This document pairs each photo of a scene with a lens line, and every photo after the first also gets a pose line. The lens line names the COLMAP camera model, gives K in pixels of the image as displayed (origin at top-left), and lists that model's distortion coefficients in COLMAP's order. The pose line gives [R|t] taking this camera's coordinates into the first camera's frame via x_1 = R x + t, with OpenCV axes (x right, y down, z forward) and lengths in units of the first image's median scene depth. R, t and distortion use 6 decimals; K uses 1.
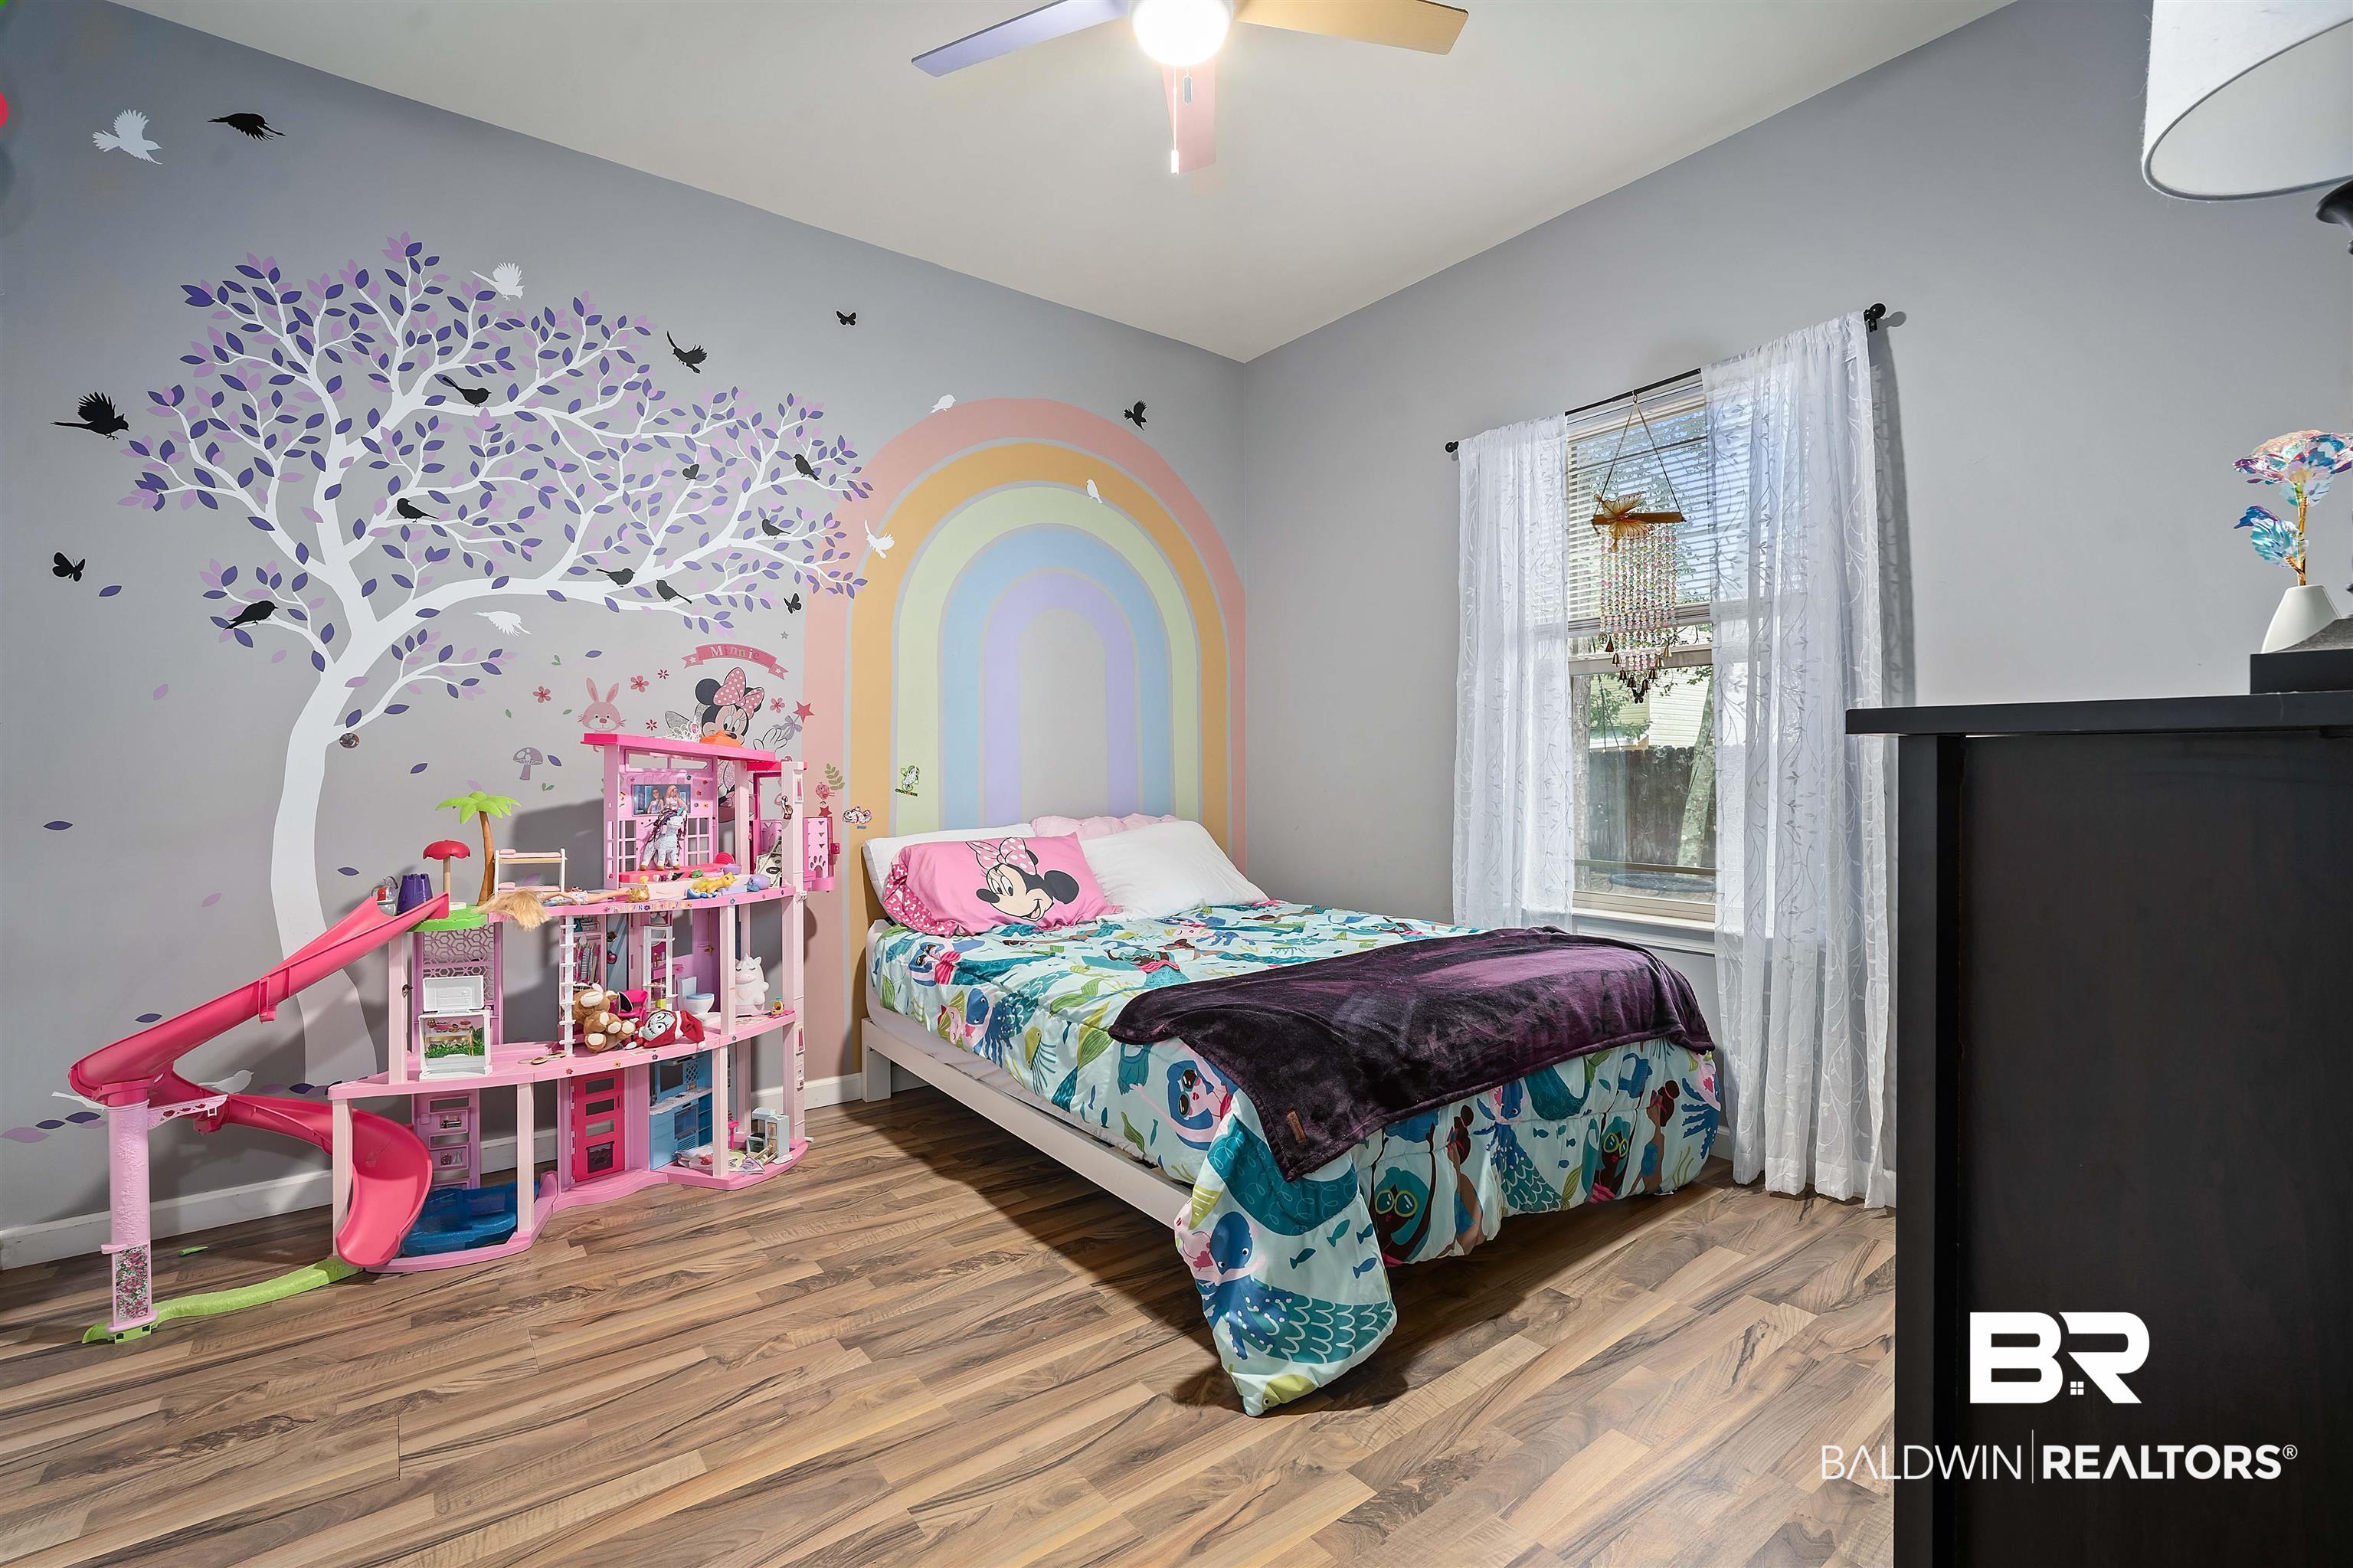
lens RADIAL K [[1035.0, 0, 1193.3], [0, 1035.0, 781.6], [0, 0, 1]] dist [-0.001773, -0.000173]
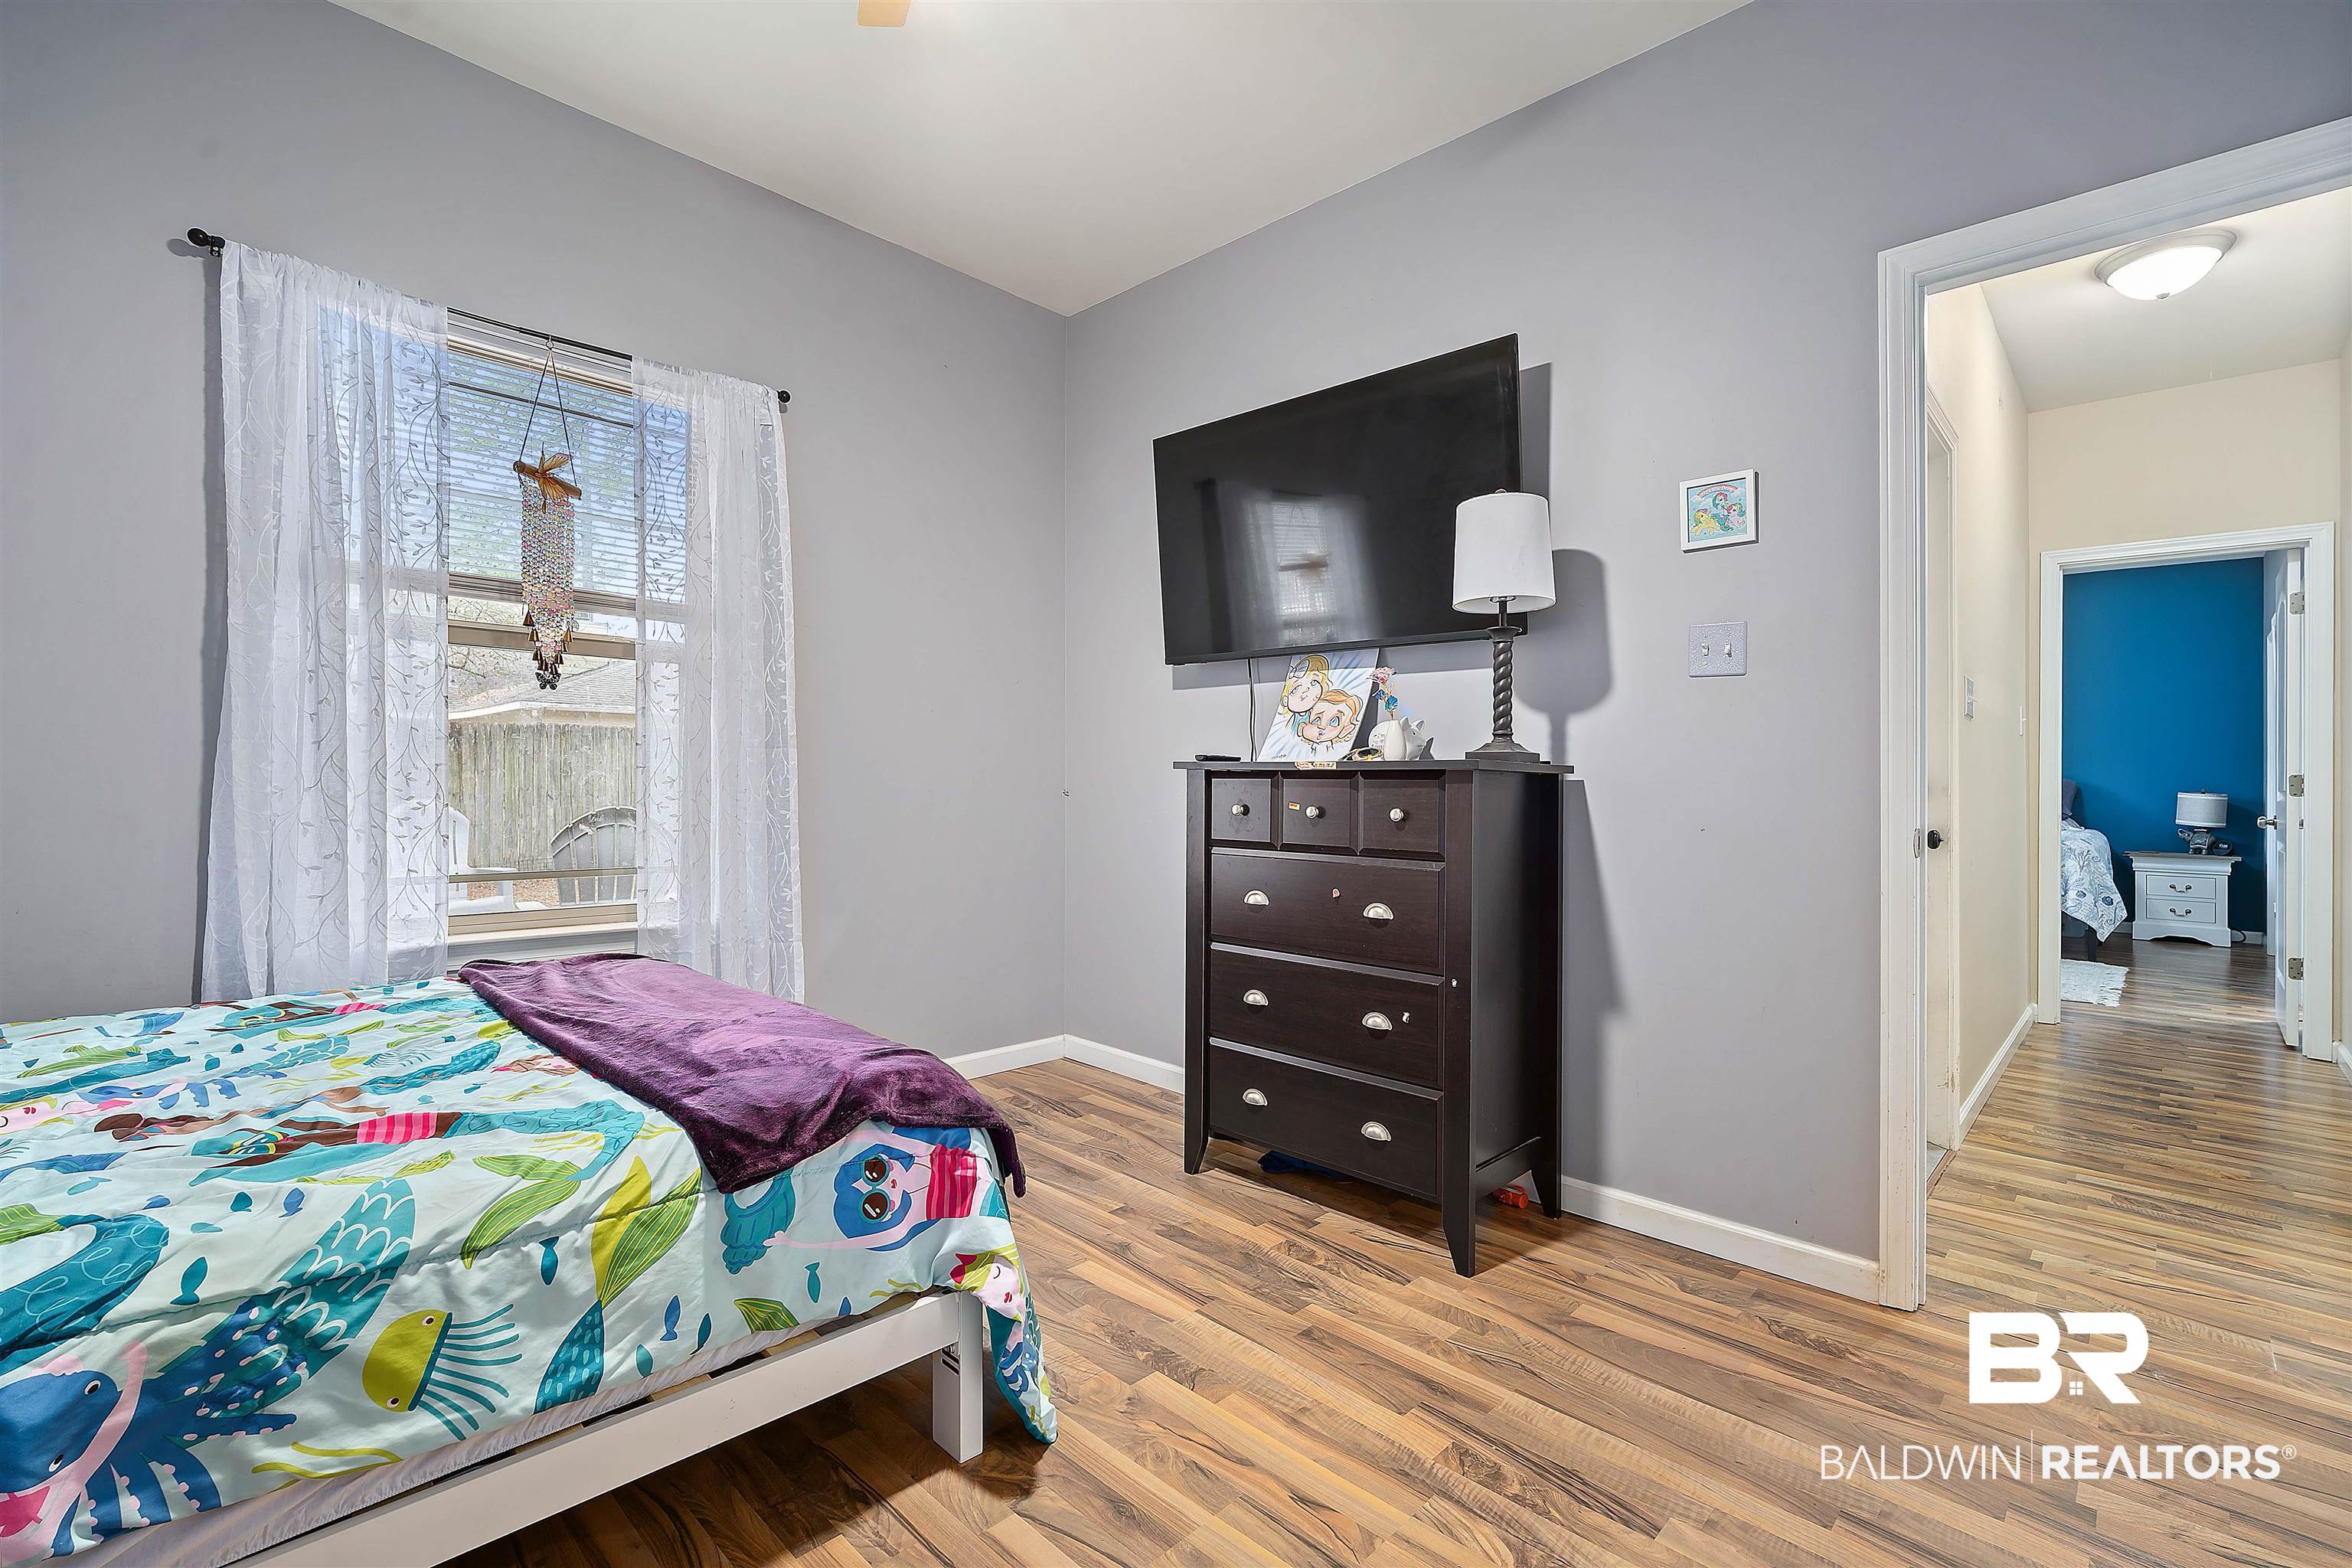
lens RADIAL K [[1034.6, 0, 1192.8], [0, 1034.6, 781.6], [0, 0, 1]] dist [-0.001773, -0.000173]
pose [[-0.142507, -0.000450, 0.989794, -0.695913], [-0.009289, 0.999956, -0.000883, -0.001745], [-0.989750, -0.009320, -0.142505, 0.769408]]
